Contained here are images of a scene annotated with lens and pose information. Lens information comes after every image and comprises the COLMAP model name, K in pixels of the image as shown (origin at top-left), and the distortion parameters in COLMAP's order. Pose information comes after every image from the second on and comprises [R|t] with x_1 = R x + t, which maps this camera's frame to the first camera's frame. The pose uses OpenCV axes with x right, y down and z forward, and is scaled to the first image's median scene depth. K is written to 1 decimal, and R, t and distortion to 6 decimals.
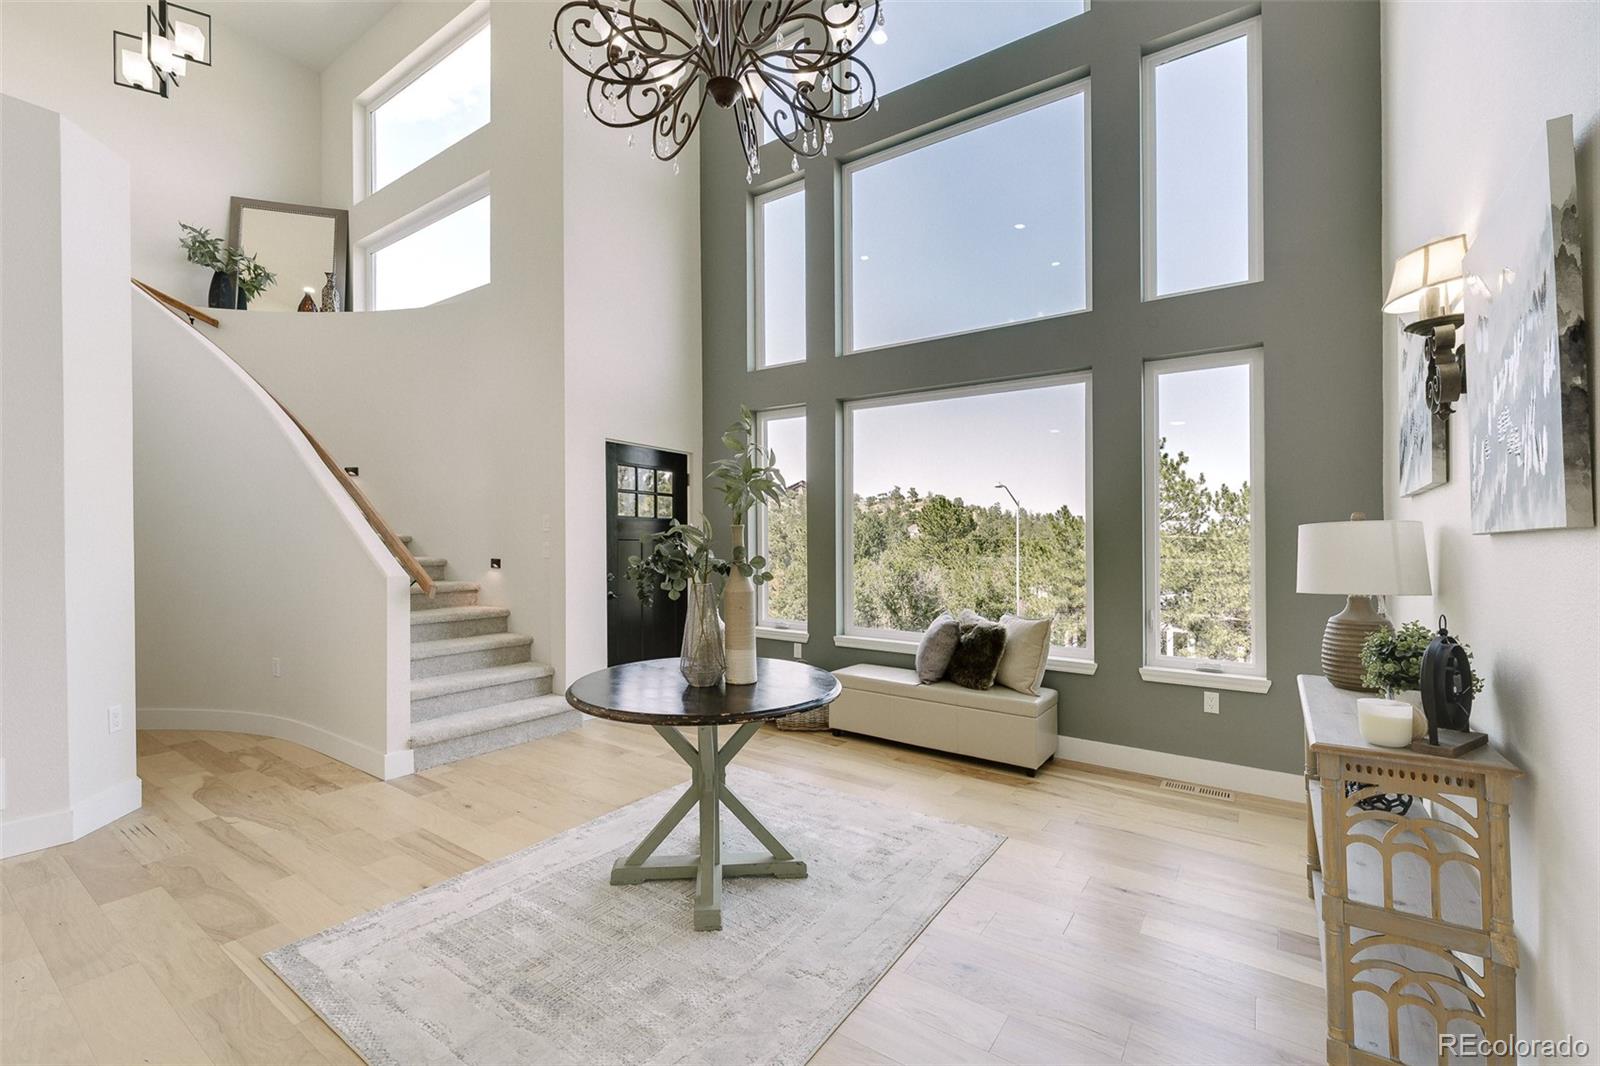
lens RADIAL K [[679.4, 0, 783.7], [0, 679.4, 529.2], [0, 0, 1]] dist [0.002387, 0.000168]
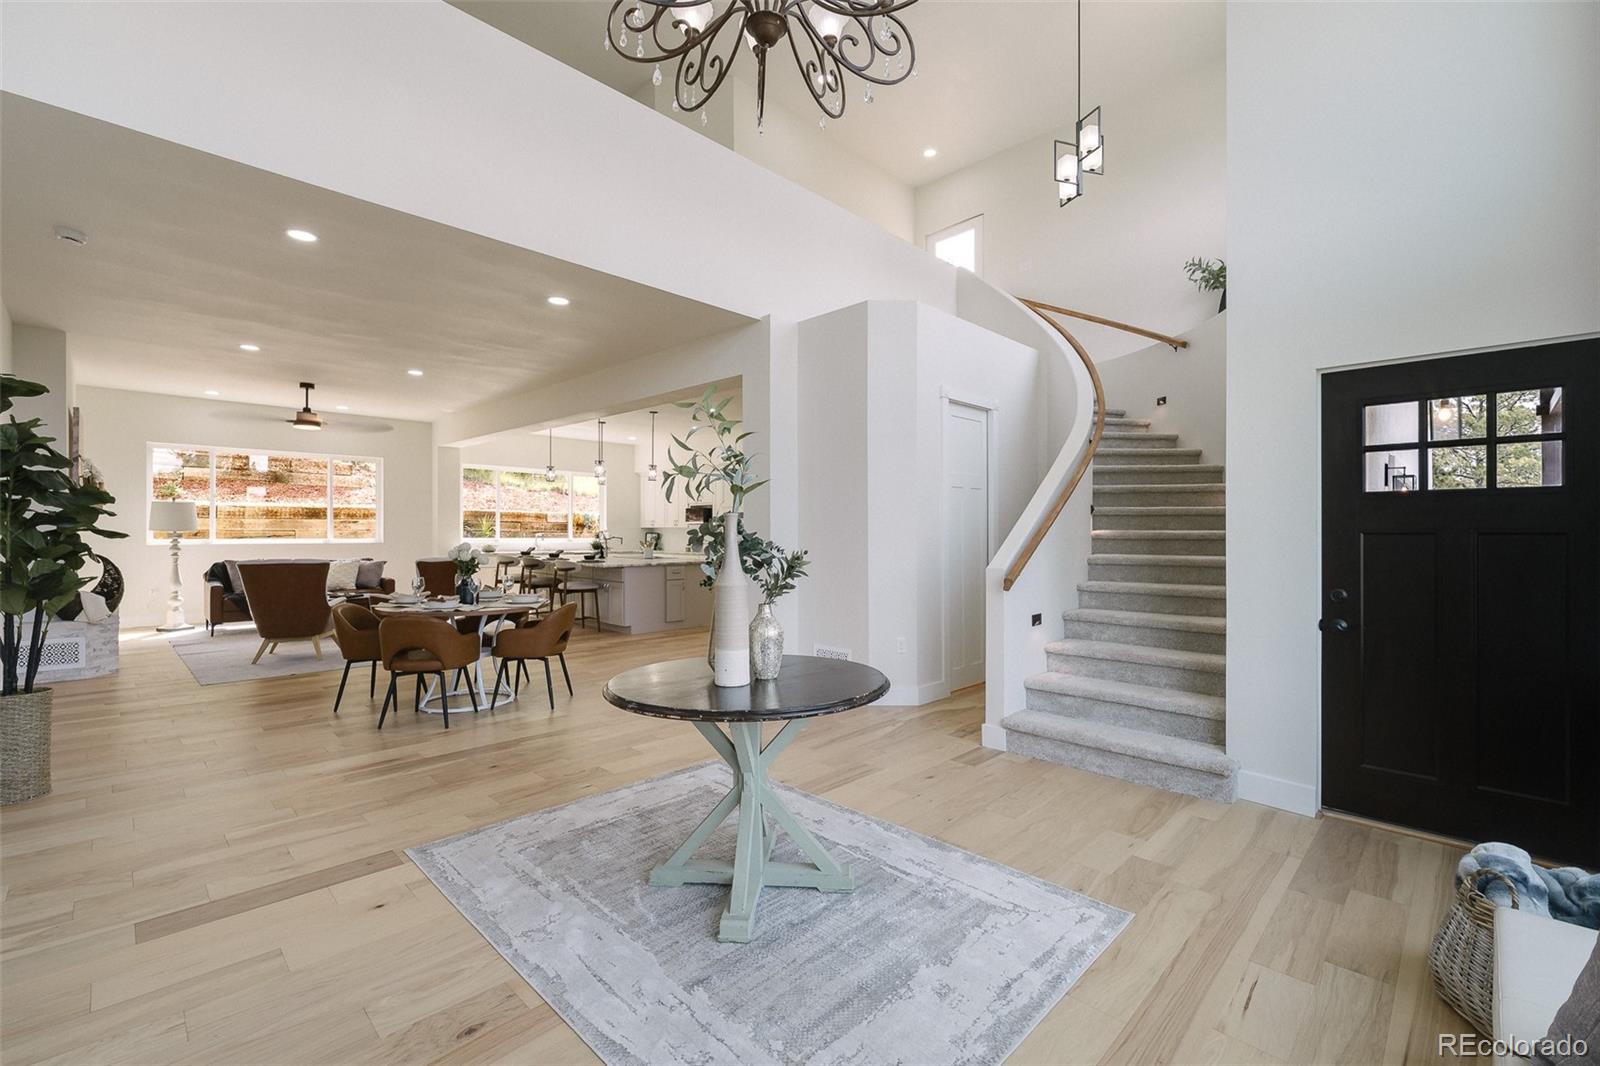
lens RADIAL K [[685.2, 0, 798.8], [0, 685.2, 518.0], [0, 0, 1]] dist [-0.002386, -0.000613]
pose [[-0.155634, -0.033326, -0.987252, 0.544829], [0.012027, 0.999293, -0.035629, 0.023308], [0.987742, -0.017418, -0.155123, 0.794452]]
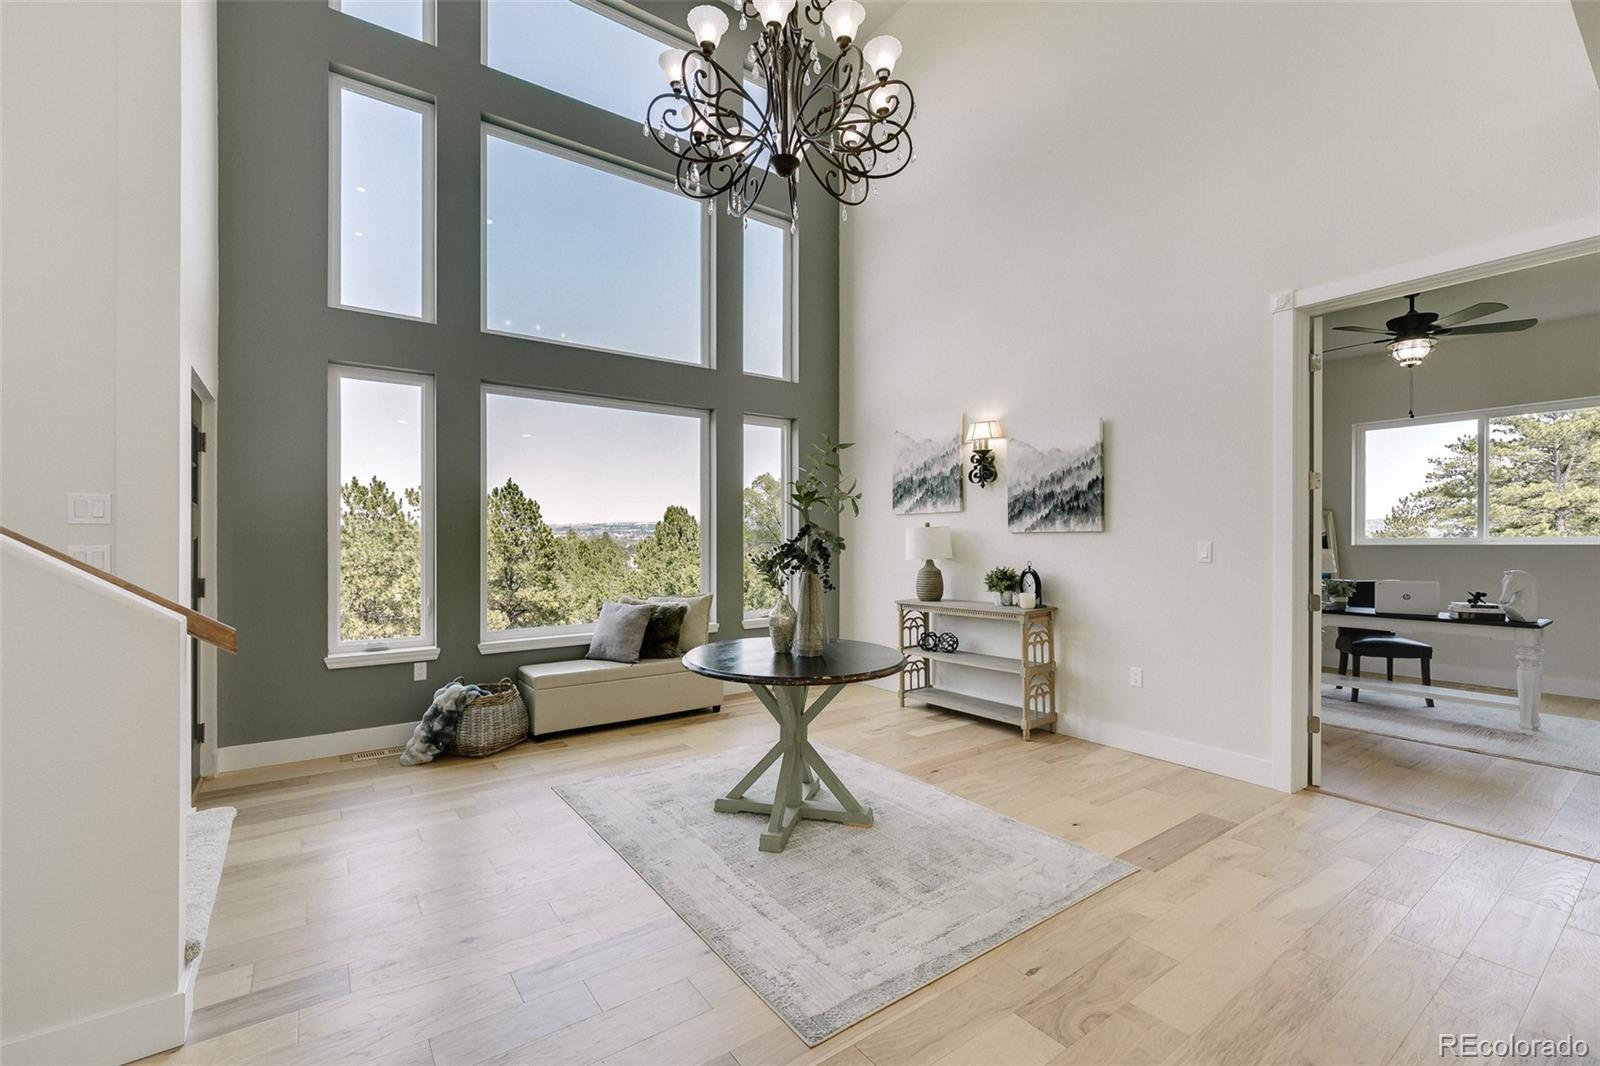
lens RADIAL K [[680.4, 0, 803.0], [0, 680.4, 541.4], [0, 0, 1]] dist [0.000885, -0.000103]
pose [[0.315923, -0.014243, 0.948678, -0.810085], [-0.009697, 0.999787, 0.018240, 0.000029], [-0.948735, -0.014961, 0.315718, 0.396844]]
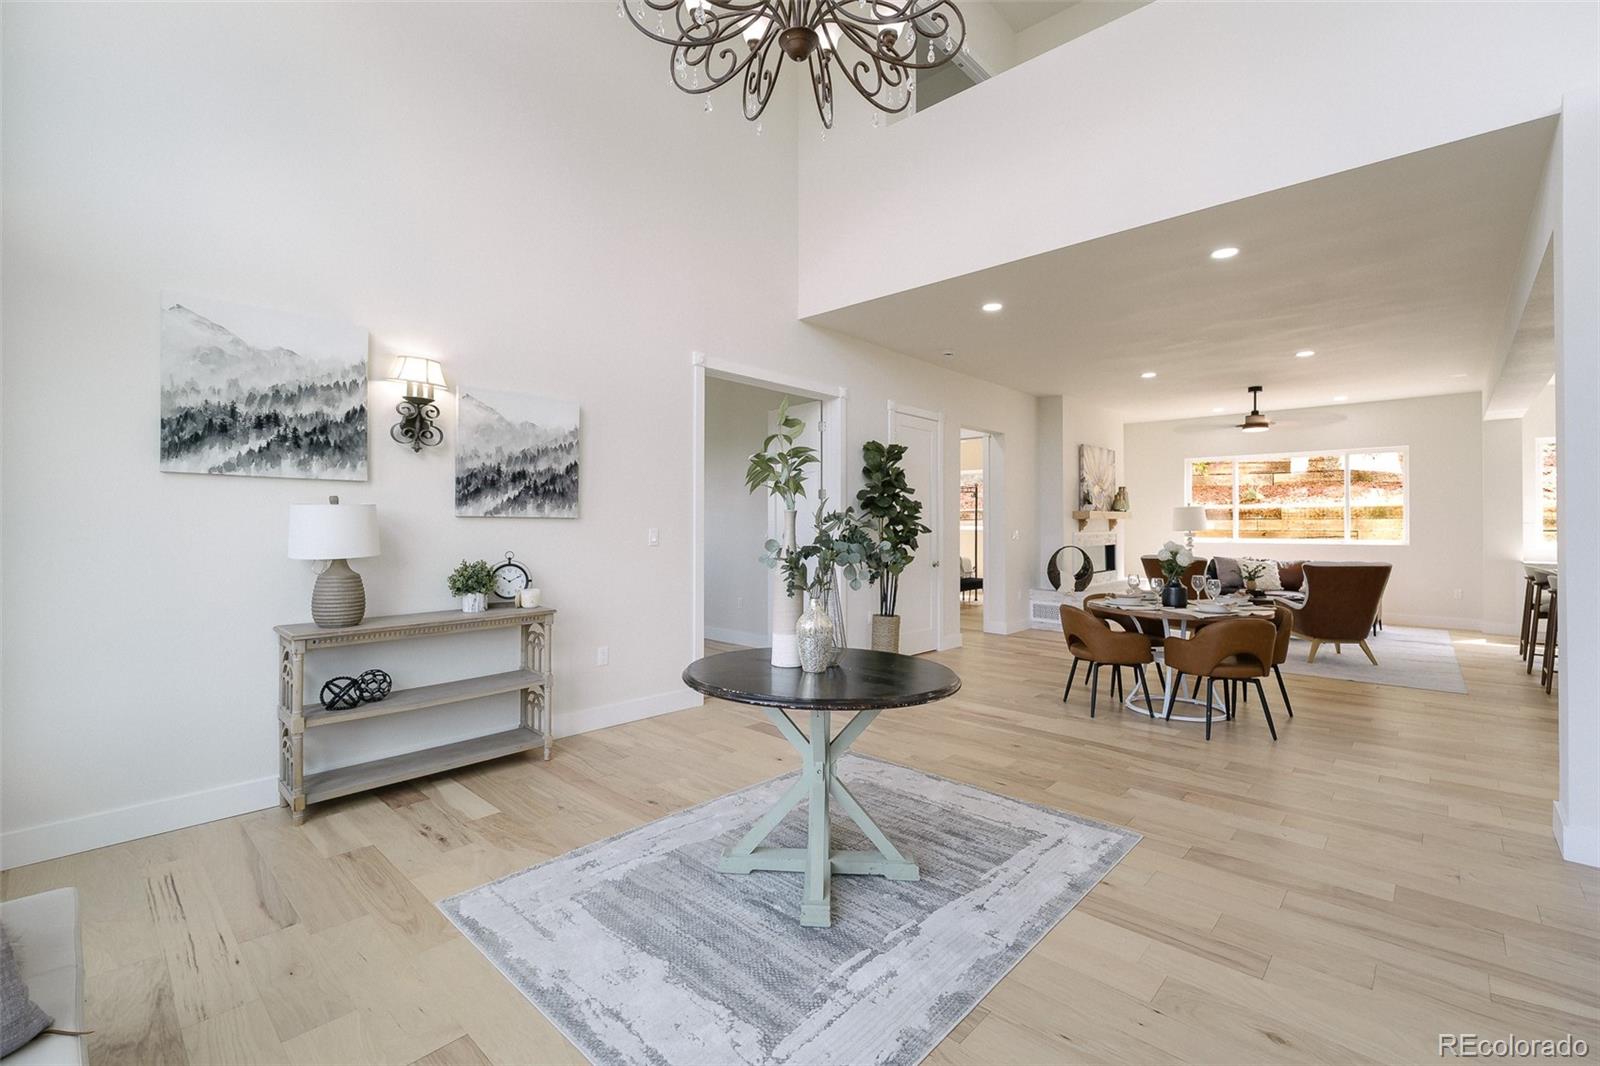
lens RADIAL K [[689.5, 0, 800.4], [0, 689.5, 521.0], [0, 0, 1]] dist [0.002198, -0.000738]
pose [[-0.992463, -0.017674, 0.121262, -0.128179], [-0.020886, 0.999463, -0.025266, 0.023204], [-0.120751, -0.027608, -0.992299, 1.297610]]
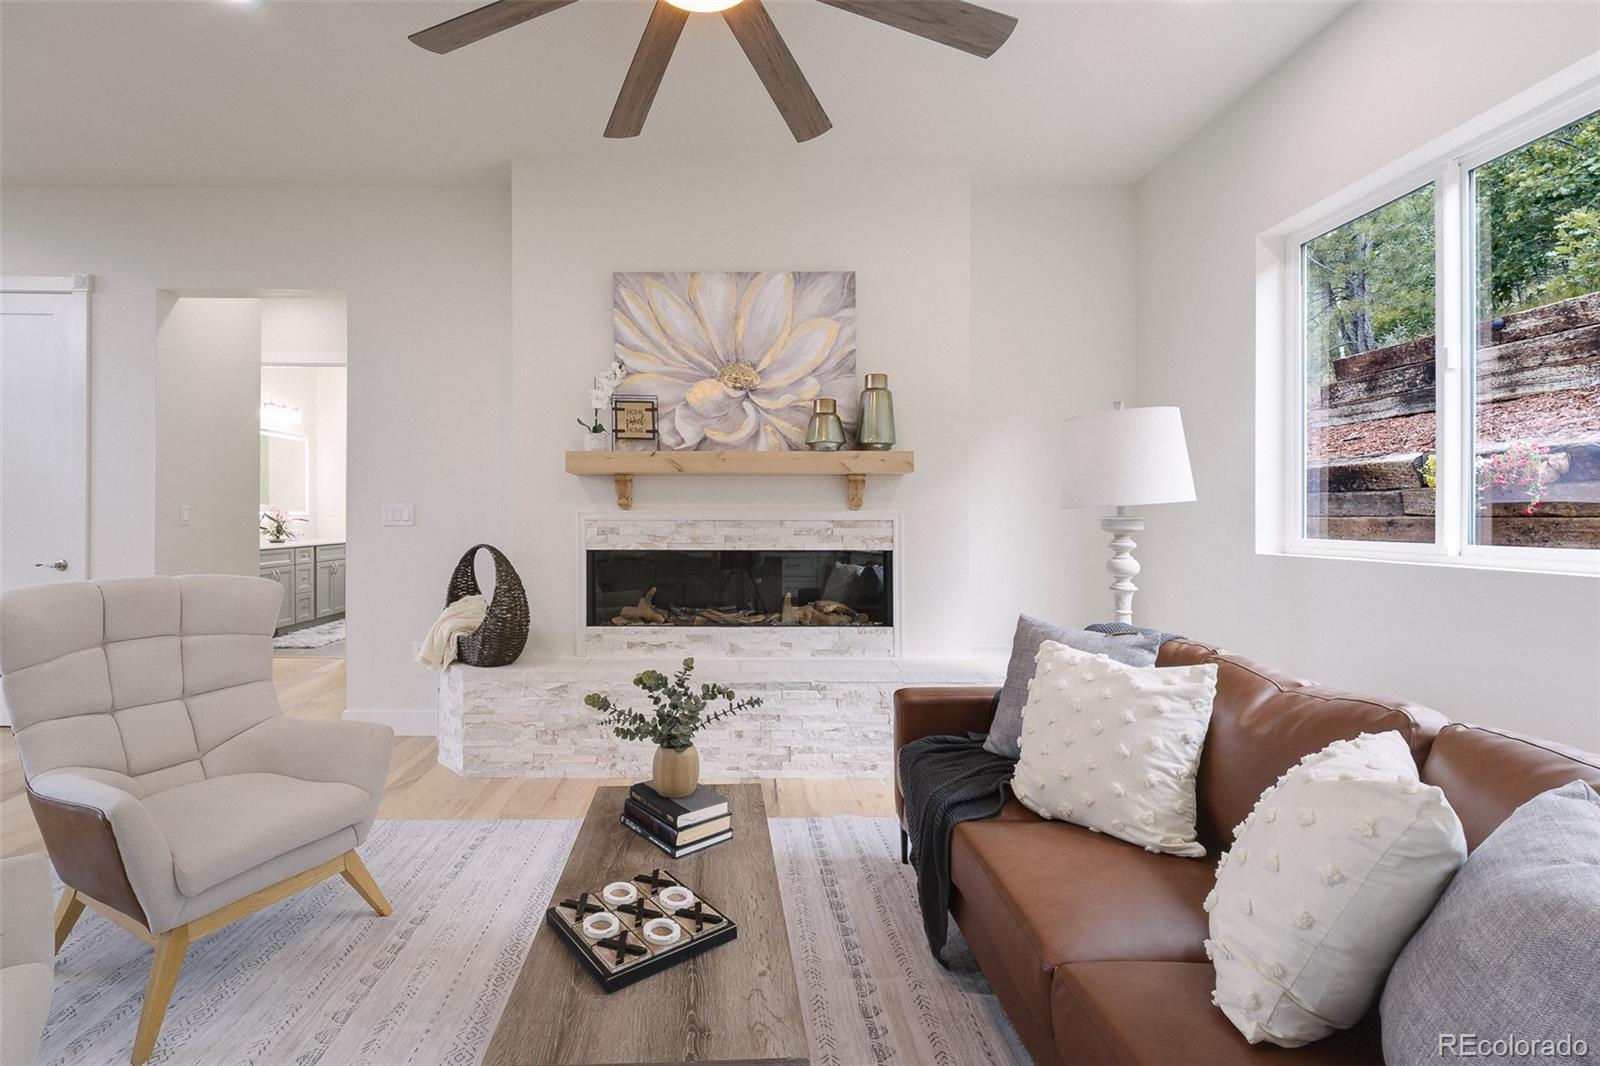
lens RADIAL K [[710.8, 0, 722.5], [0, 710.8, 514.2], [0, 0, 1]] dist [0.002568, -0.000101]
pose [[-0.569350, -0.018258, 0.821893, -1.621690], [-0.034686, 0.999397, -0.001827, -0.016614], [-0.821363, -0.029548, -0.569640, -0.760872]]
